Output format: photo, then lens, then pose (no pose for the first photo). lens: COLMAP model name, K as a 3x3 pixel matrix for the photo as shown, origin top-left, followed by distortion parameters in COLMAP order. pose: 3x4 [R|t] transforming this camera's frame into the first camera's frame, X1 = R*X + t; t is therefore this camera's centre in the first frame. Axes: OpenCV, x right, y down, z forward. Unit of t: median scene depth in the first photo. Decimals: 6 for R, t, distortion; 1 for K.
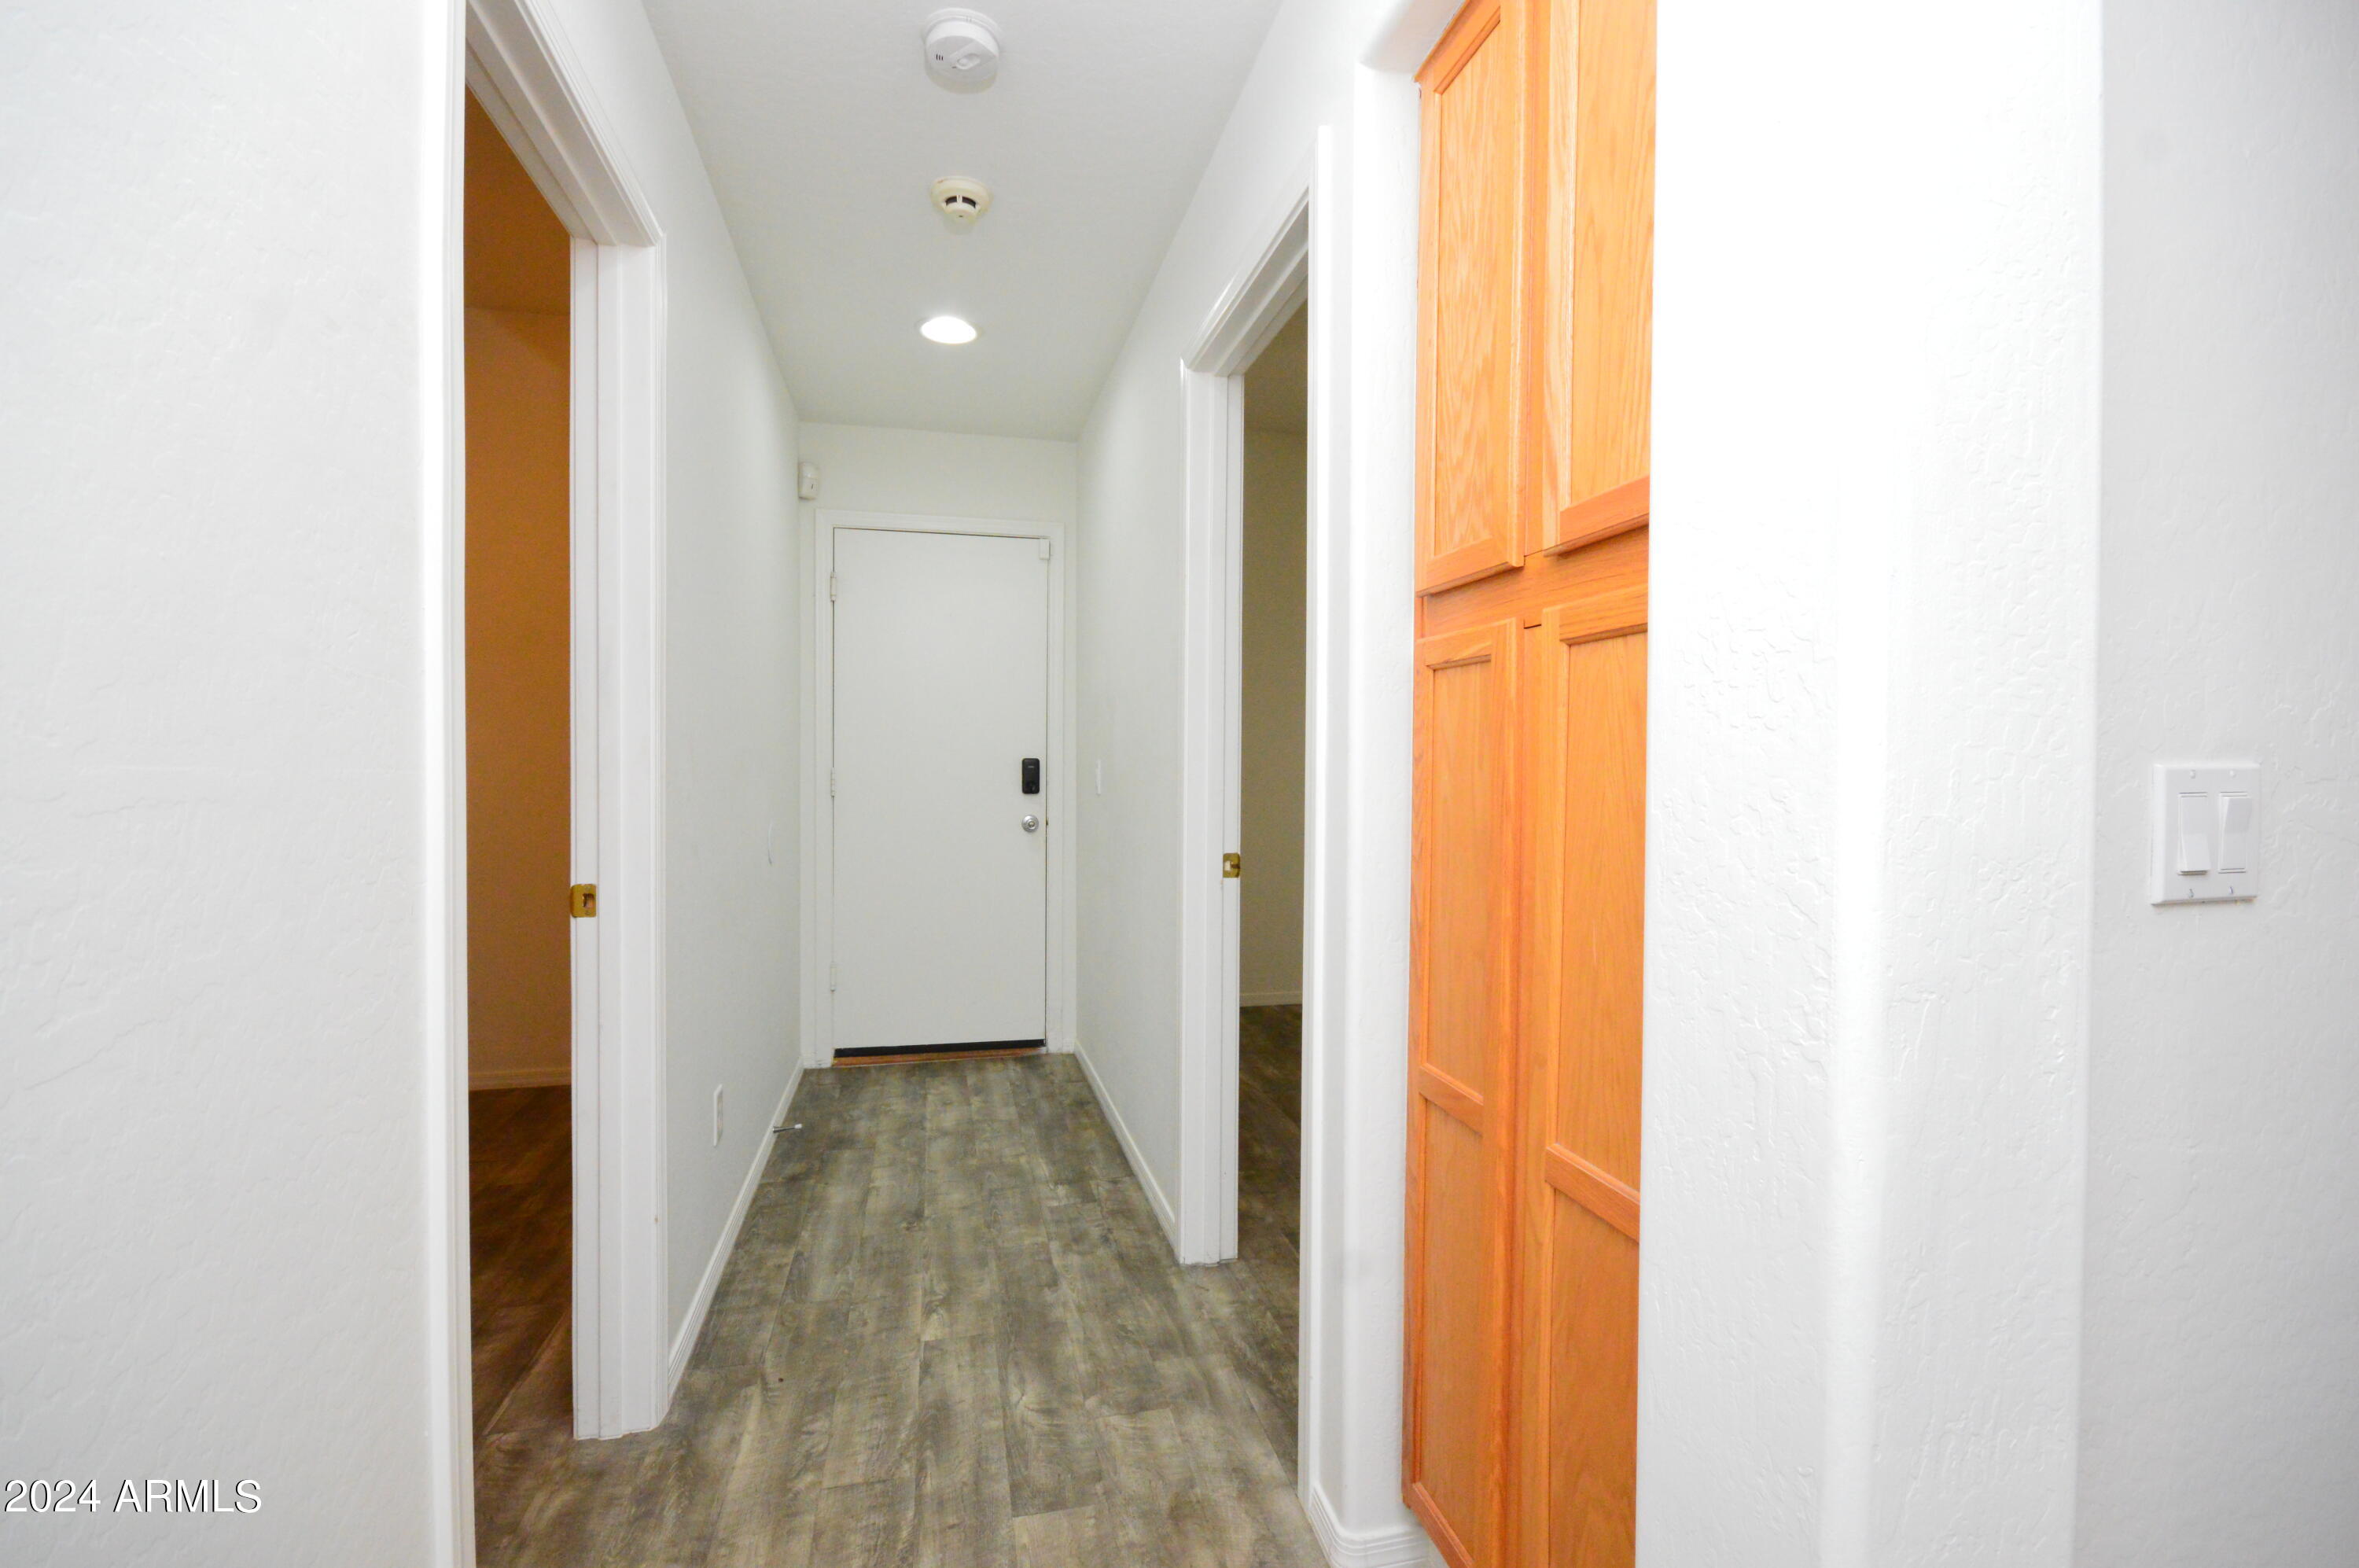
lens RADIAL K [[1052.6, 0, 1188.4], [0, 1052.6, 781.7], [0, 0, 1]] dist [-0.002714, -0.009074]
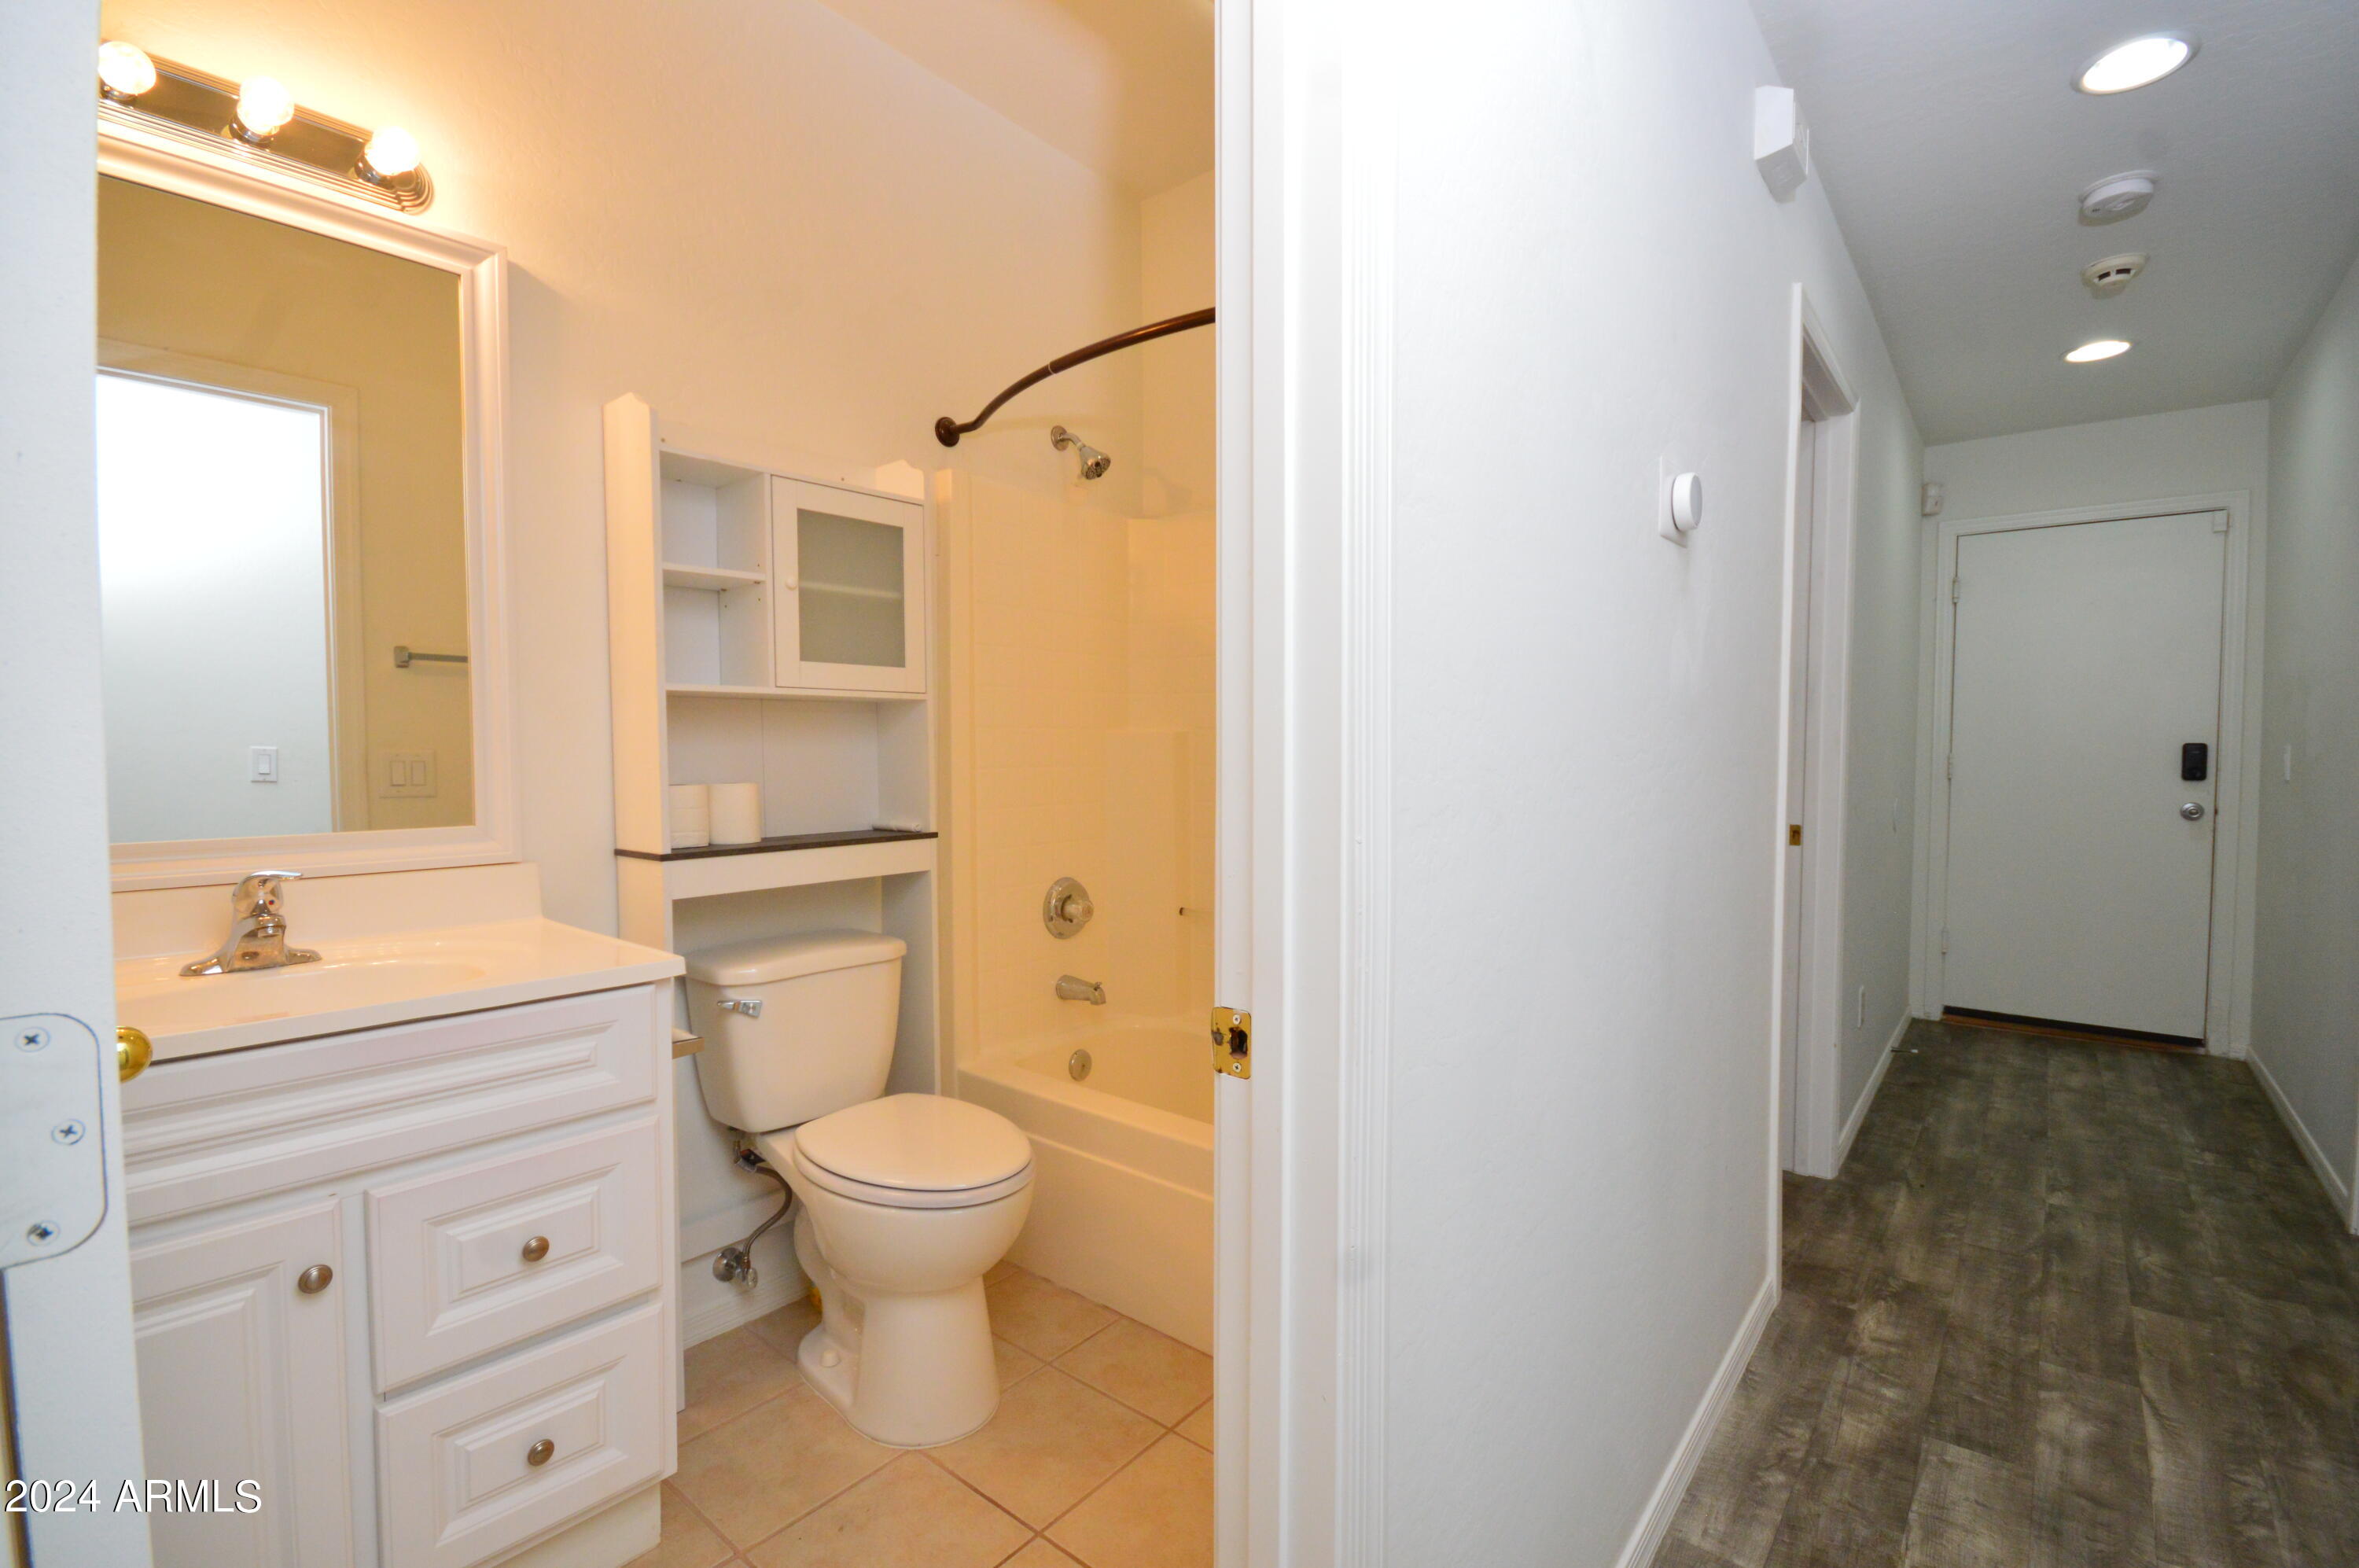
lens RADIAL K [[1052.6, 0, 1128.7], [0, 1052.6, 779.3], [0, 0, 1]] dist [-0.002714, -0.009074]
pose [[0.574148, 0.026046, -0.818337, 0.106572], [-0.012845, 0.999657, 0.022804, 0.001719], [0.818651, -0.002581, 0.574285, -0.531260]]
